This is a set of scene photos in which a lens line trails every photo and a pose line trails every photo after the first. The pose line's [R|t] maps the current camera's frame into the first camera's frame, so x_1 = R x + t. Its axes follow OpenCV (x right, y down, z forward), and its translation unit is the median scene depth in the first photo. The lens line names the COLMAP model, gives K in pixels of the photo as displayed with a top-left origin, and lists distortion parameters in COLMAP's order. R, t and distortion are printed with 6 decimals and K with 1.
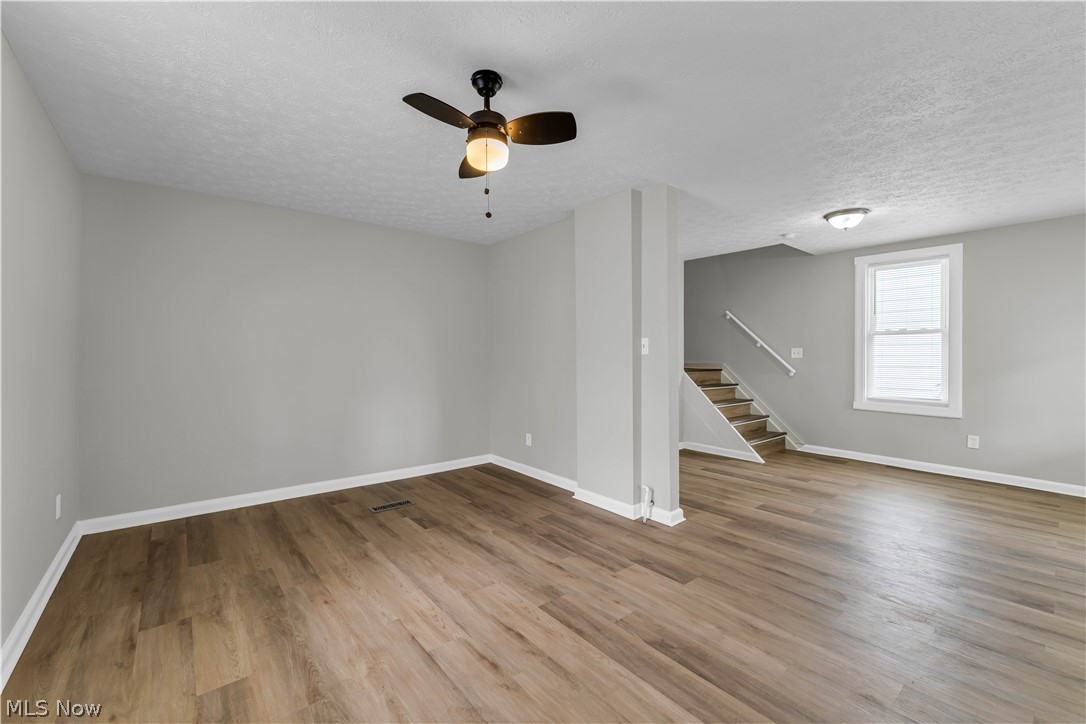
lens RADIAL K [[446.2, 0, 543.5], [0, 446.2, 358.5], [0, 0, 1]] dist [0.001728, 0.000170]
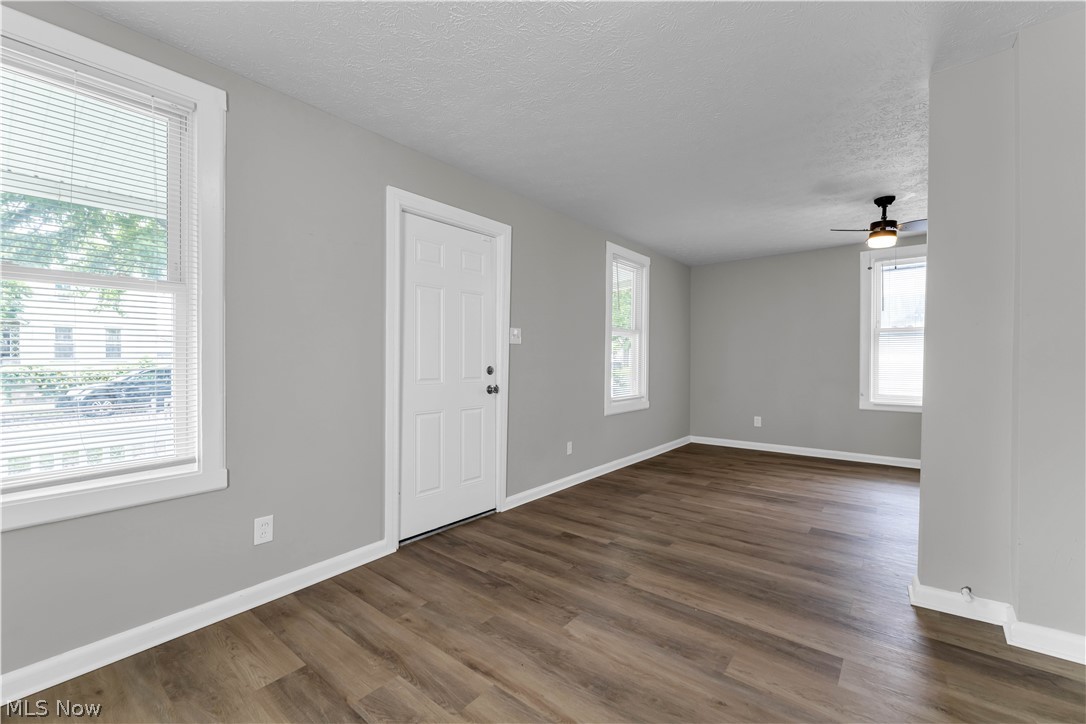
lens RADIAL K [[446.2, 0, 541.1], [0, 446.2, 364.5], [0, 0, 1]] dist [0.001728, 0.000170]
pose [[-0.981807, 0.007117, -0.189746, 1.098398], [0.006373, 0.999969, 0.004531, 0.026447], [0.189773, 0.003239, -0.981823, 1.760991]]
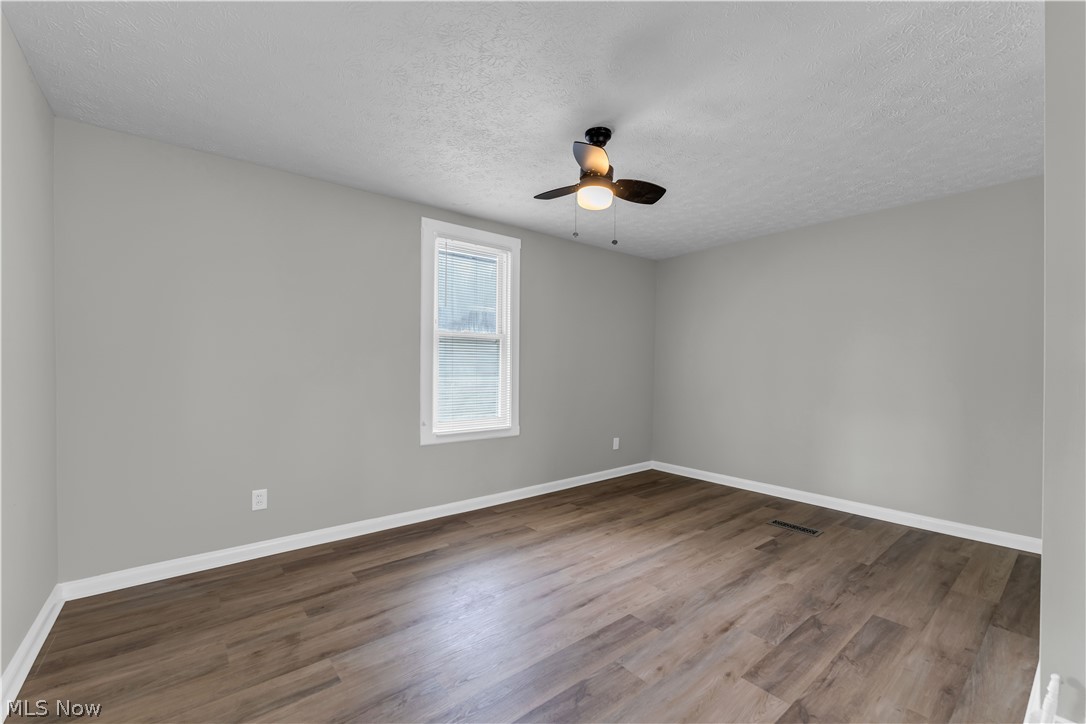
lens RADIAL K [[446.2, 0, 541.5], [0, 446.2, 366.8], [0, 0, 1]] dist [0.001728, 0.000170]
pose [[-0.004416, 0.000269, -0.999990, 0.739079], [-0.009156, 0.999958, 0.000309, 0.001330], [0.999948, 0.009157, -0.004413, 0.596393]]
